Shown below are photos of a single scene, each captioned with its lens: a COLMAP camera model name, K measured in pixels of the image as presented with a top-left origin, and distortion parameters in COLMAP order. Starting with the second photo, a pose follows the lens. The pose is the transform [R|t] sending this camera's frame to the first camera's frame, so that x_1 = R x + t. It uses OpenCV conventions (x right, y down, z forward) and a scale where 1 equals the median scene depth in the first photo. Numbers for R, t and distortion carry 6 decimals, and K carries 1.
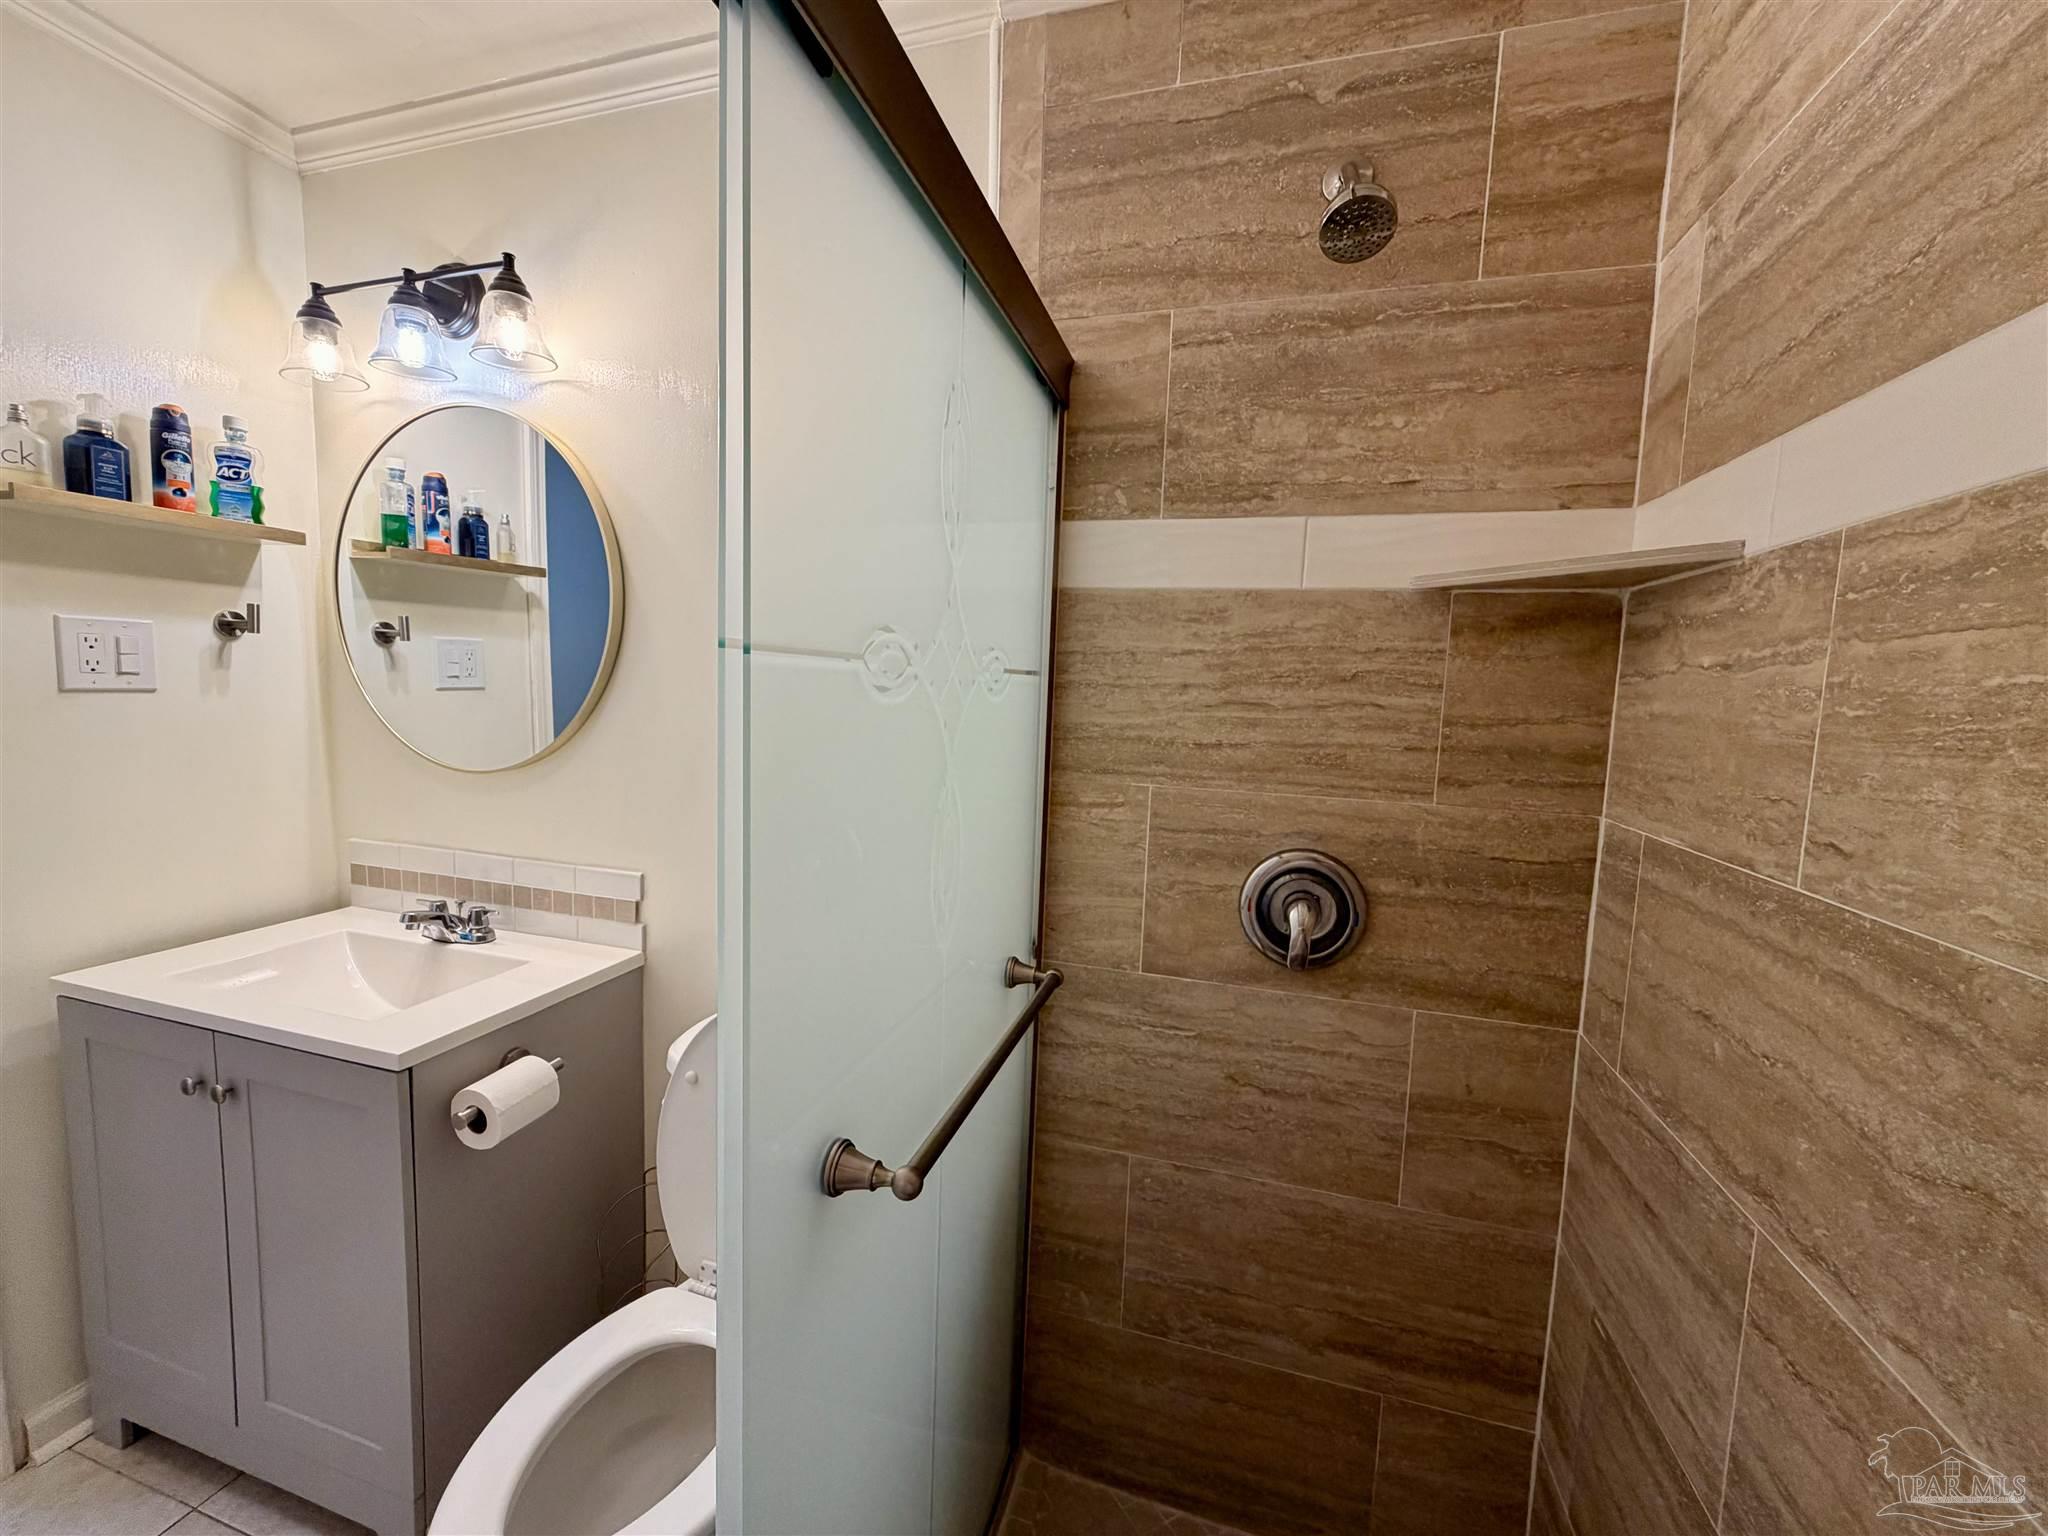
lens RADIAL K [[804.8, 0, 1013.2], [0, 804.8, 768.9], [0, 0, 1]] dist [-0.001617, 0.000149]
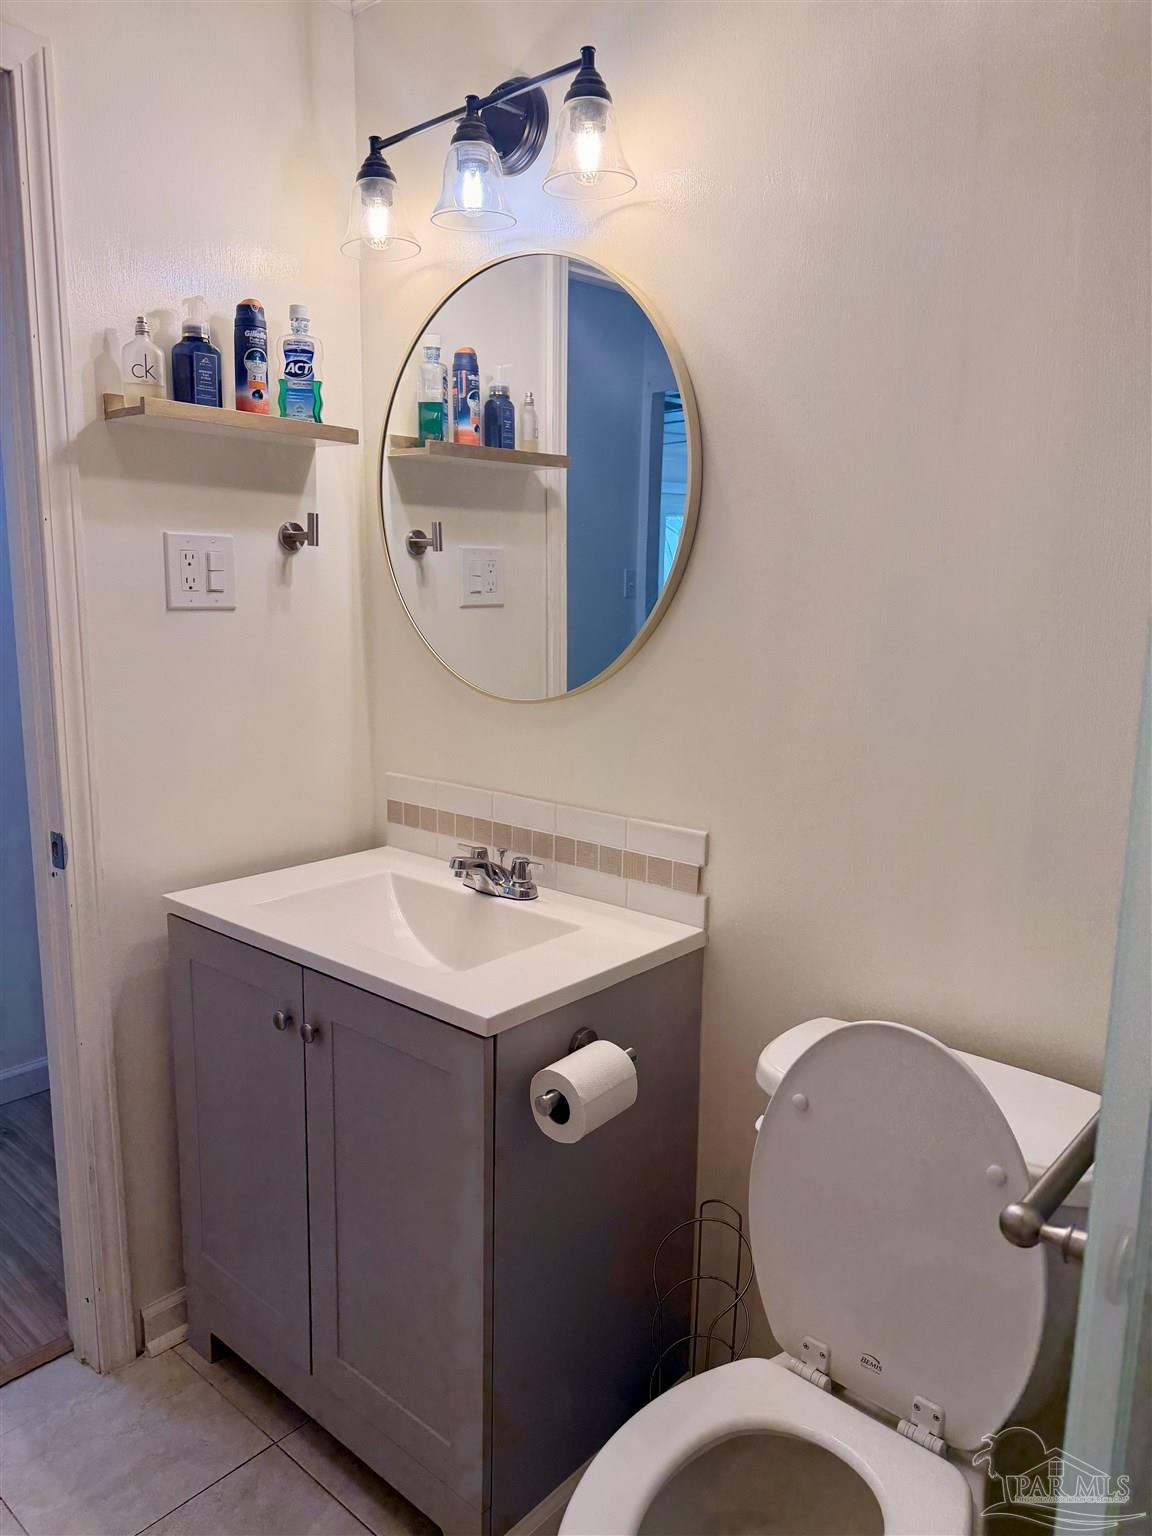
lens RADIAL K [[1056.1, 0, 583.2], [0, 1056.1, 772.2], [0, 0, 1]] dist [0.068445, -0.101808]
pose [[0.911763, 0.046403, -0.408087, -0.153158], [-0.022901, 0.997795, 0.062292, 0.008673], [0.410078, -0.047450, 0.910815, 0.001047]]
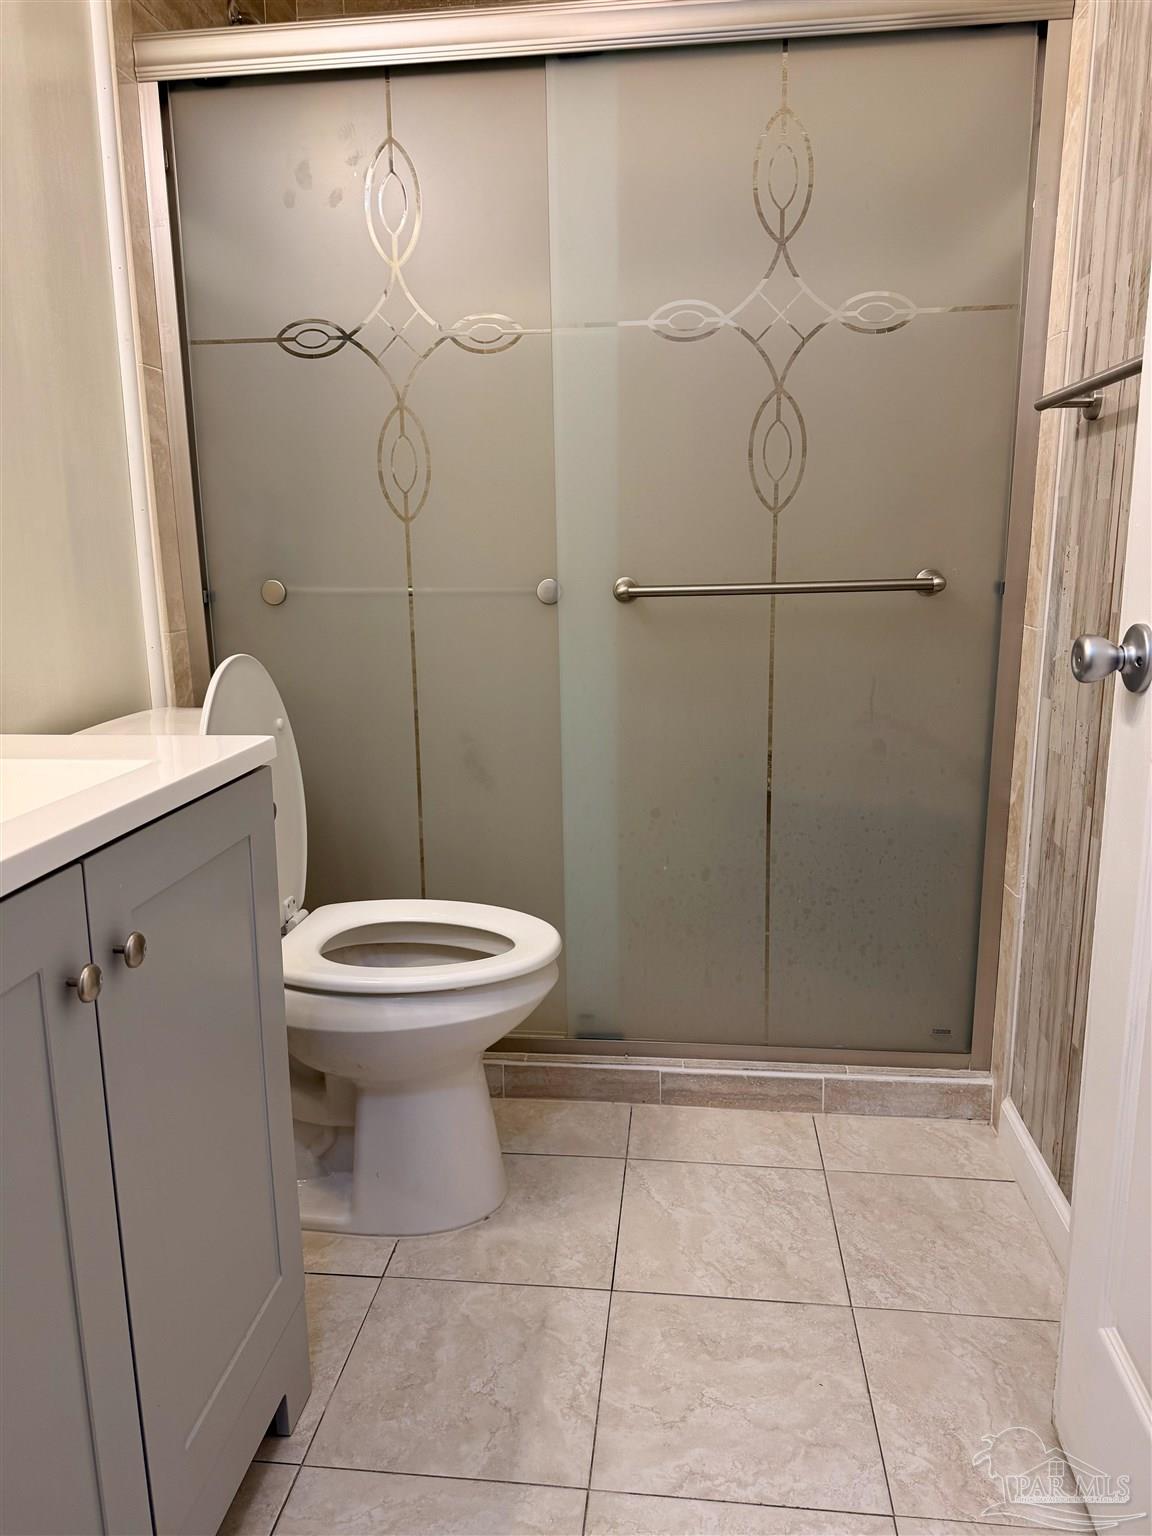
lens RADIAL K [[1073.9, 0, 578.0], [0, 1073.9, 754.9], [0, 0, 1]] dist [0.089571, -0.109111]
pose [[-0.180447, -0.225871, 0.957299, -1.381941], [0.105907, 0.963155, 0.247216, 0.097162], [-0.977866, 0.145994, -0.149877, 0.629312]]
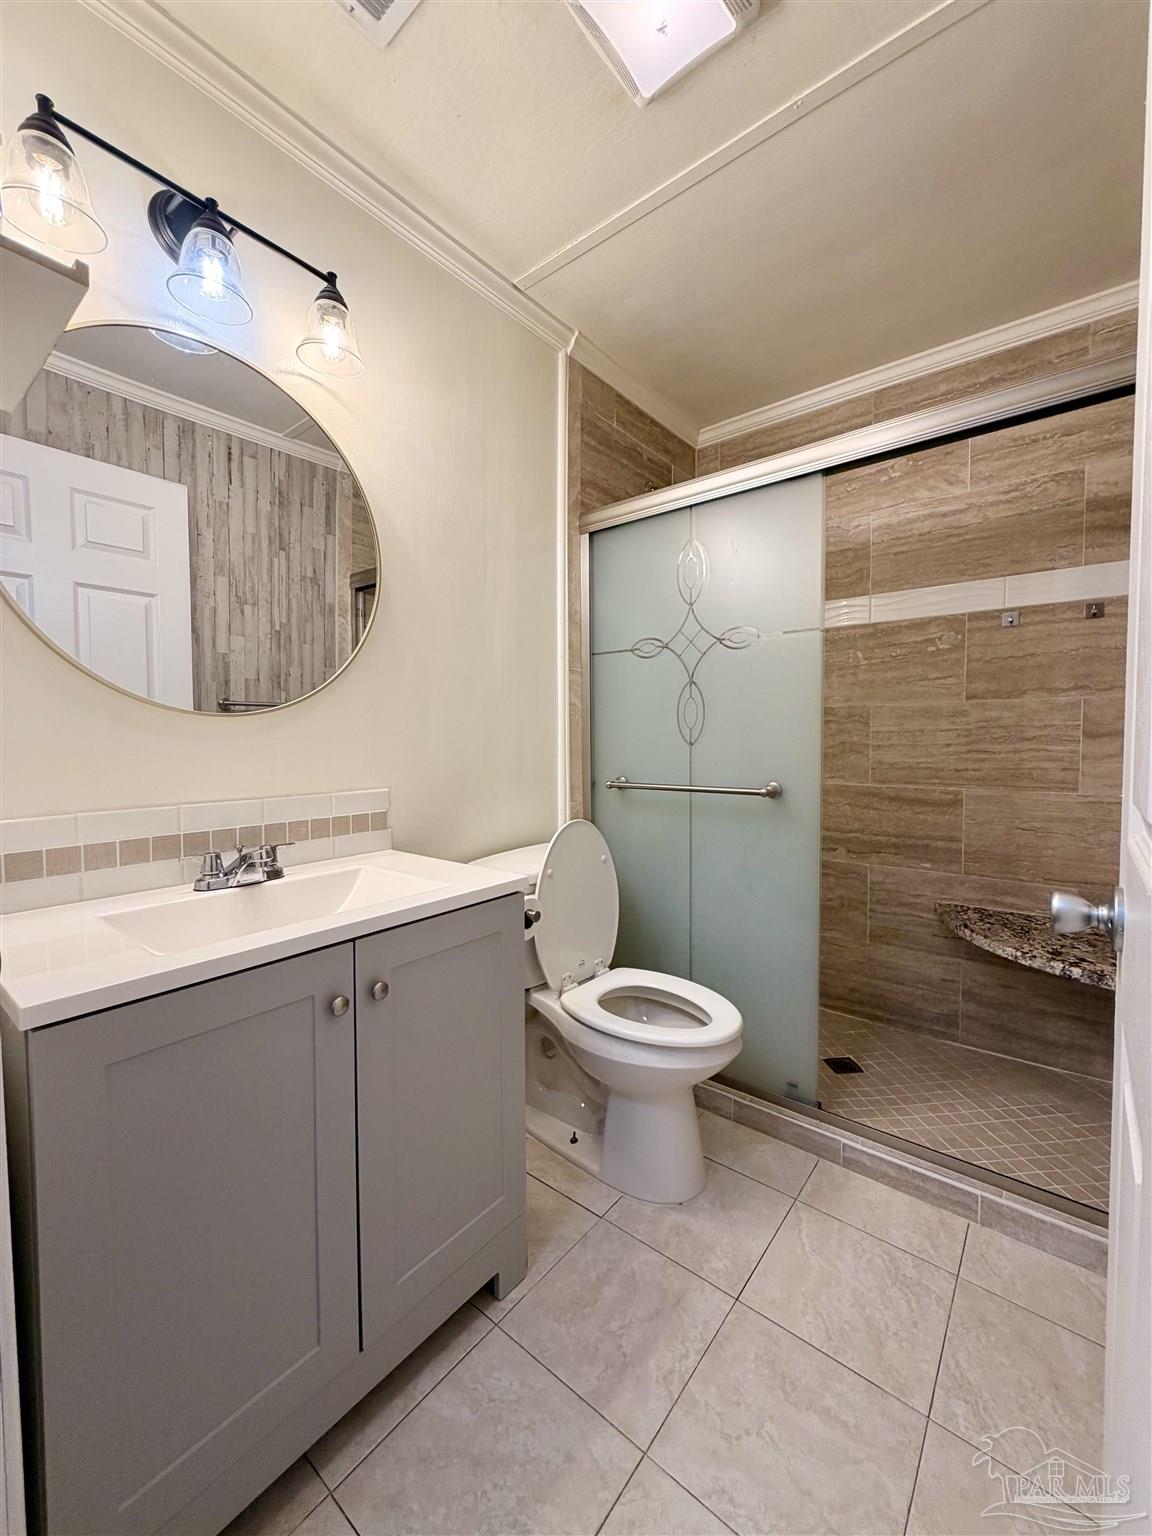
lens RADIAL K [[611.9, 0, 588.7], [0, 611.9, 763.6], [0, 0, 1]] dist [-0.002339, 0.004627]
pose [[0.369568, -0.082621, 0.925523, -1.277223], [0.111852, 0.992752, 0.043959, 0.084151], [-0.922447, 0.087276, 0.376131, 0.333843]]
